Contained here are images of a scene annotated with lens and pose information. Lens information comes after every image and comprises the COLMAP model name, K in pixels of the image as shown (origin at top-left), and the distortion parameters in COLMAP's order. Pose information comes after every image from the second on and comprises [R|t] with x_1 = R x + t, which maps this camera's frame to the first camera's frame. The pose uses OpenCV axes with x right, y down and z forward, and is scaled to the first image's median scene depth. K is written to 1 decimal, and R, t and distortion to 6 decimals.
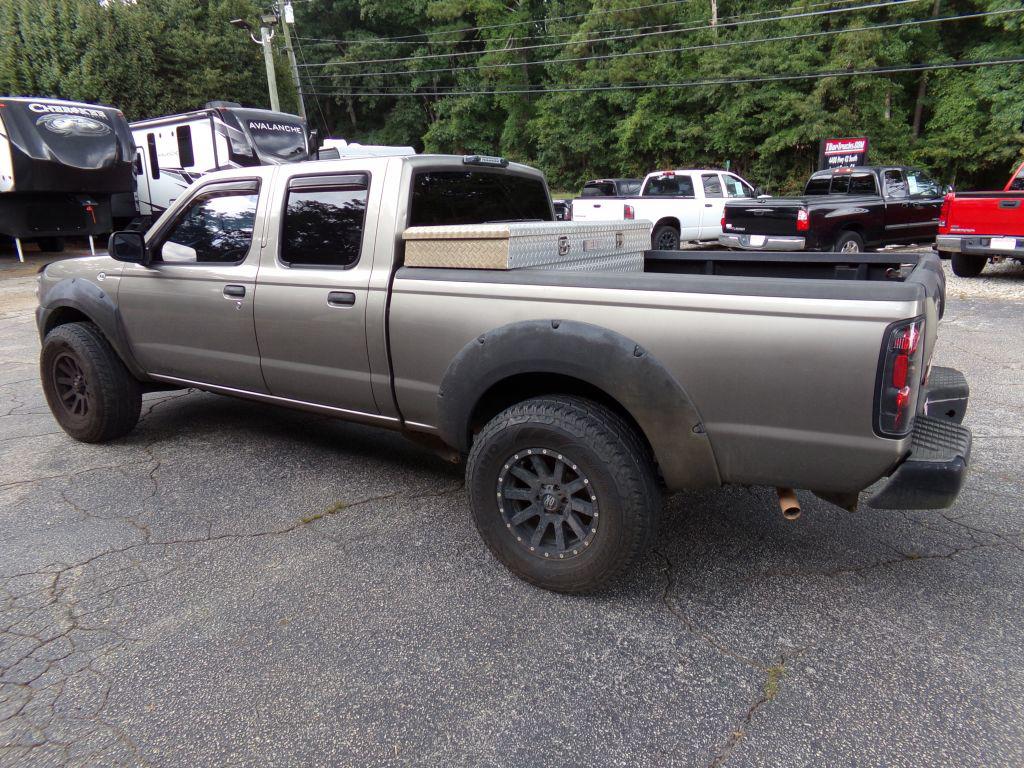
lens RADIAL K [[695.2, 0, 506.9], [0, 695.2, 382.2], [0, 0, 1]] dist [0.002581, 0.009255]
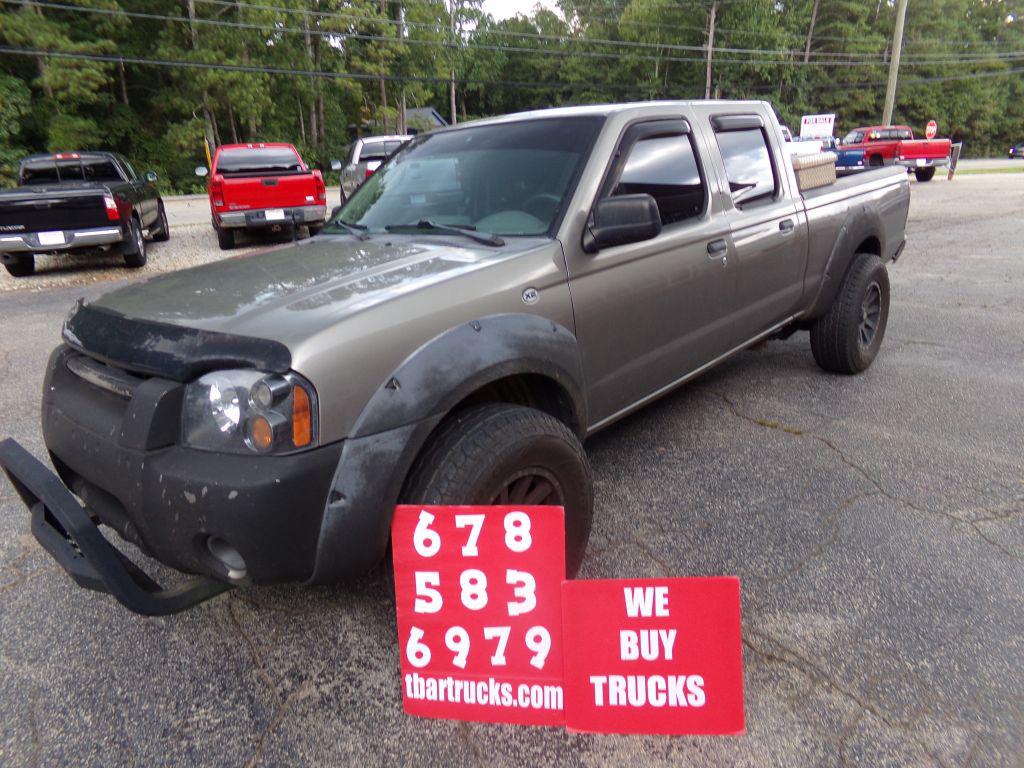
lens RADIAL K [[690.1, 0, 508.3], [0, 690.1, 384.8], [0, 0, 1]] dist [0.004463, 0.008441]
pose [[0.162786, -0.305409, 0.938204, -0.137402], [0.304643, 0.919984, 0.246620, -0.028168], [-0.938453, 0.245671, 0.242801, 0.114776]]
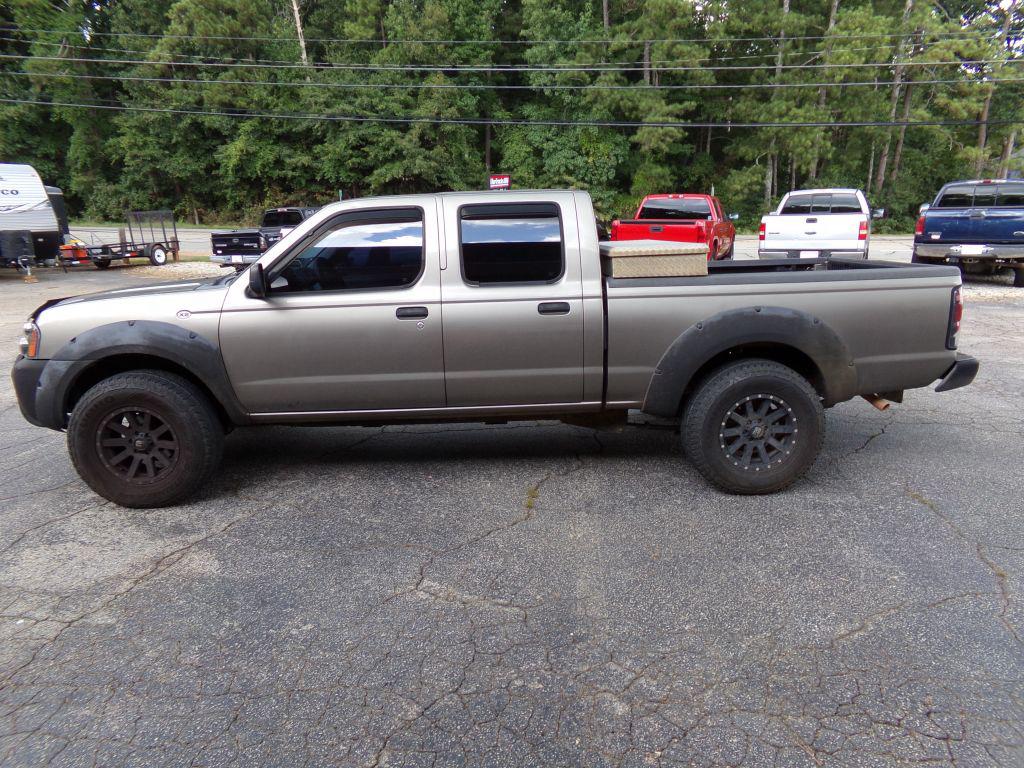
lens RADIAL K [[709.2, 0, 508.9], [0, 709.2, 371.1], [0, 0, 1]] dist [-0.028961, 0.074996]
pose [[0.830605, -0.116195, 0.544604, -0.092408], [0.146367, 0.989155, -0.012189, -0.000861], [-0.537282, 0.089837, 0.838605, 0.002502]]
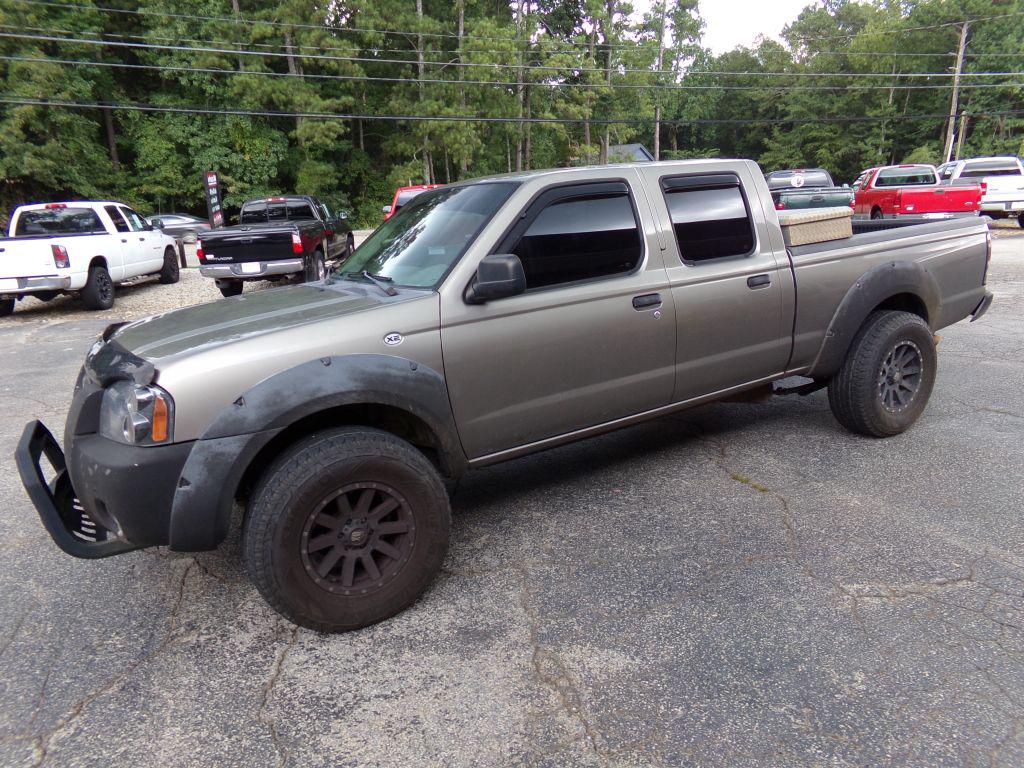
lens RADIAL K [[697.5, 0, 514.4], [0, 697.5, 380.4], [0, 0, 1]] dist [-0.014279, 0.035561]
pose [[0.438545, -0.234092, 0.867686, -0.136650], [0.282223, 0.952511, 0.114336, -0.019789], [-0.853246, 0.194740, 0.483785, 0.077464]]
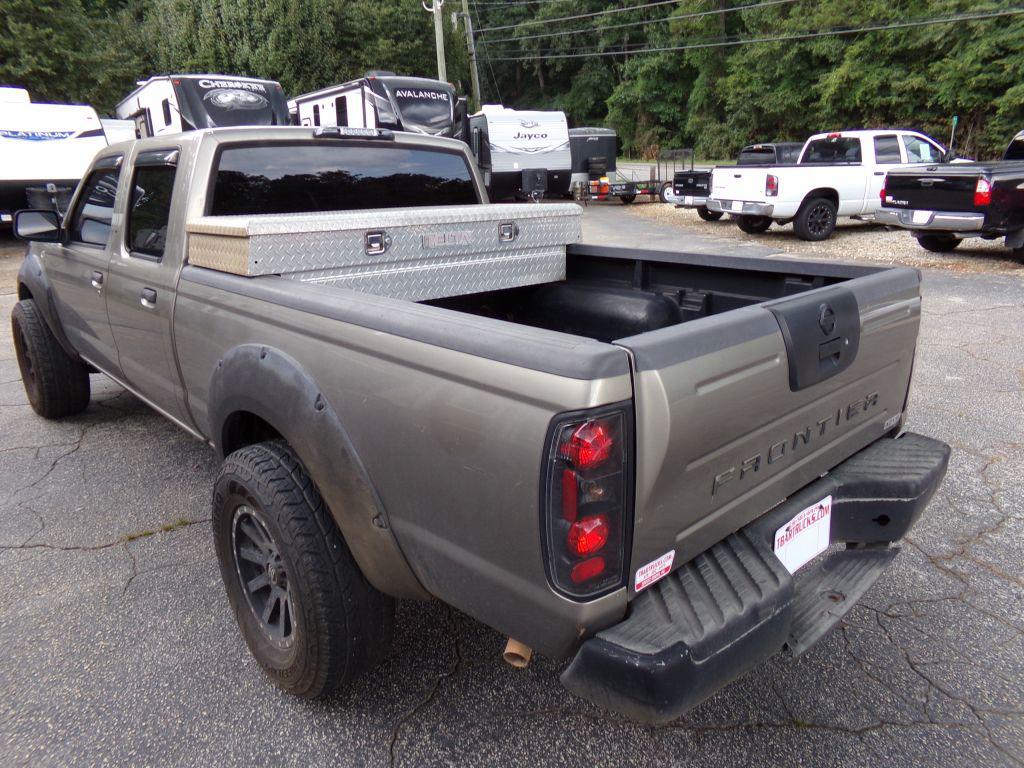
lens RADIAL K [[690.1, 0, 508.3], [0, 690.1, 384.8], [0, 0, 1]] dist [0.004463, 0.008441]
pose [[0.962990, 0.077519, -0.258148, 0.040963], [-0.064051, 0.996130, 0.060192, -0.008632], [0.261815, -0.041429, 0.964229, 0.026669]]
